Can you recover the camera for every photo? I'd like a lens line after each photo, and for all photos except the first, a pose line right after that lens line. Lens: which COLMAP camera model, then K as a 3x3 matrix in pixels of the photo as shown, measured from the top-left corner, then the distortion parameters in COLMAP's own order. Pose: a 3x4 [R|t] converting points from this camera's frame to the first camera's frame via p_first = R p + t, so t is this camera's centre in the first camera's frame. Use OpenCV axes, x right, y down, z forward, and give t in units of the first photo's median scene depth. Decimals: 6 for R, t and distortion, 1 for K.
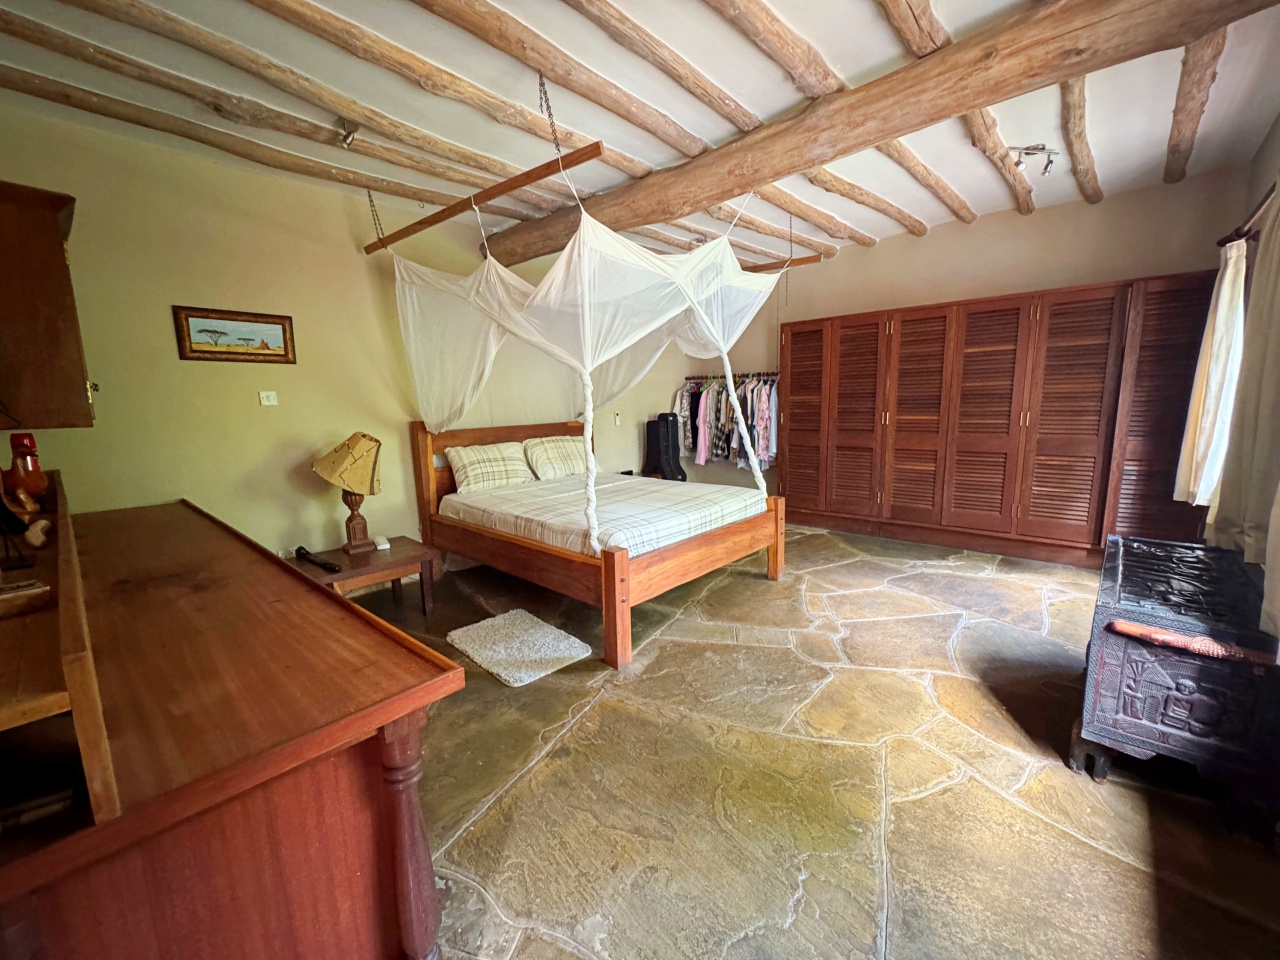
lens RADIAL K [[513.5, 0, 638.9], [0, 513.5, 478.0], [0, 0, 1]] dist [-0.000623, -0.000146]
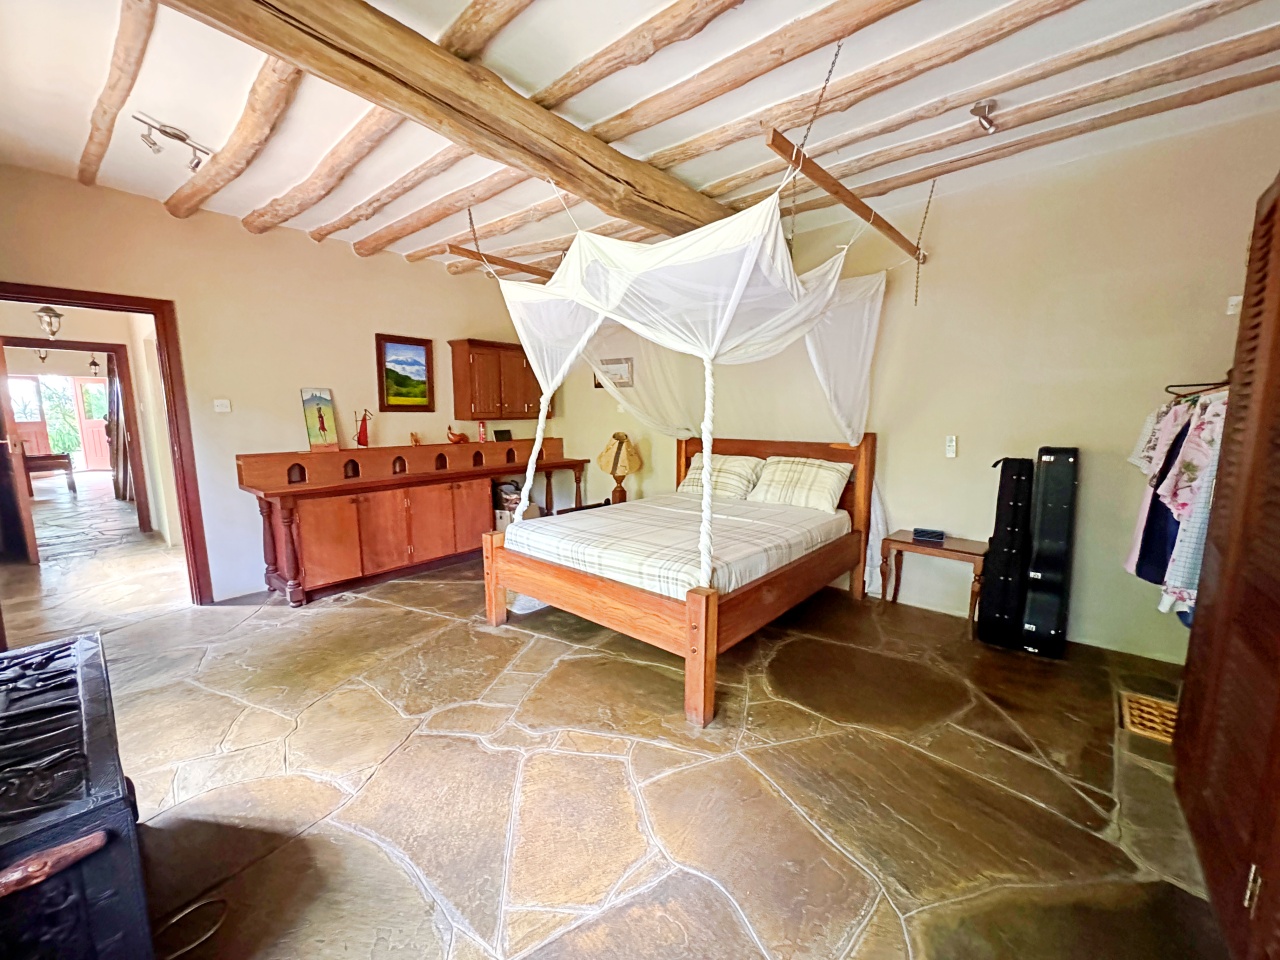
lens RADIAL K [[513.5, 0, 637.5], [0, 513.5, 486.8], [0, 0, 1]] dist [-0.000623, -0.000146]
pose [[0.019427, 0.171216, -0.985042, 0.991690], [-0.145662, 0.975201, 0.166633, -0.200069], [0.989144, 0.140246, 0.043885, 1.049205]]
